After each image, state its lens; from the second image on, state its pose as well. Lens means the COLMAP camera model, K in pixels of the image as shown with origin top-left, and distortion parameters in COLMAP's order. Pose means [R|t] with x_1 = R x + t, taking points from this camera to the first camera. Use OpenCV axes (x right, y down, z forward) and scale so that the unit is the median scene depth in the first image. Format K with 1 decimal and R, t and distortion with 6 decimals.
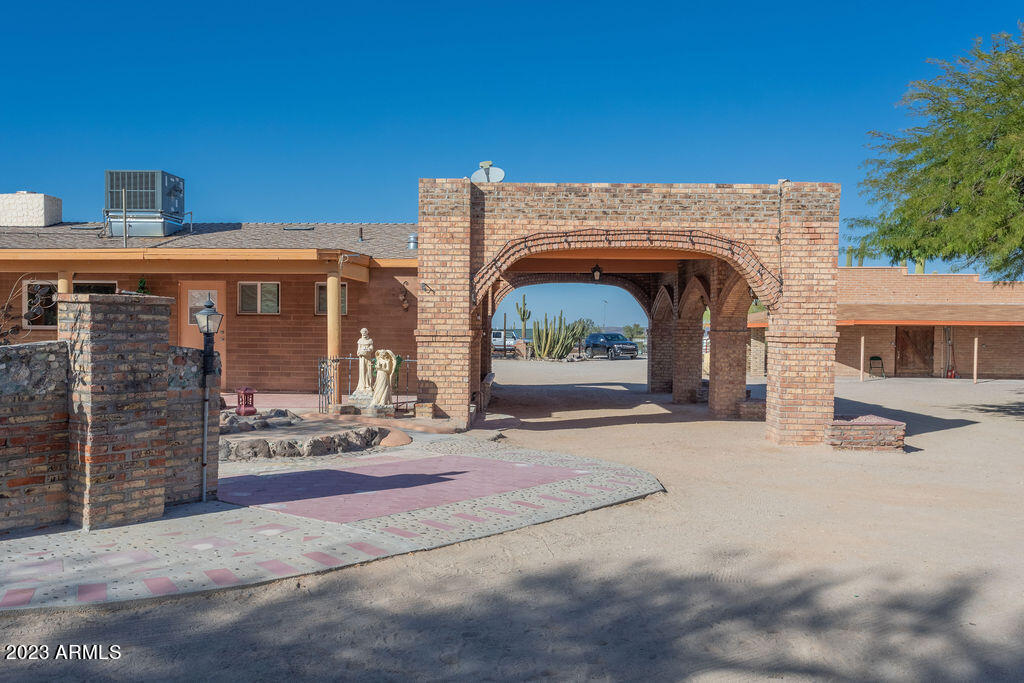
lens RADIAL K [[870.0, 0, 464.8], [0, 870.0, 359.4], [0, 0, 1]] dist [-0.008189, 0.015036]
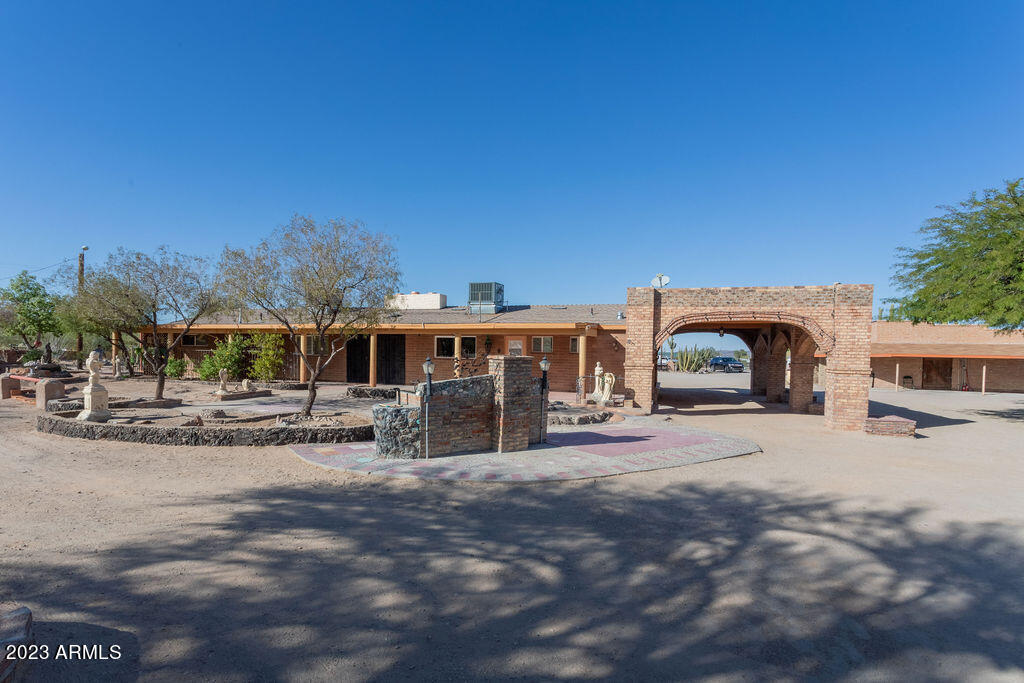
lens RADIAL K [[477.7, 0, 504.3], [0, 477.7, 363.4], [0, 0, 1]] dist [0.001748, 0.003914]
pose [[0.964457, 0.014288, -0.263855, -0.033093], [-0.016821, 0.999832, -0.007343, -0.020501], [0.263706, 0.011520, 0.964534, -0.135256]]
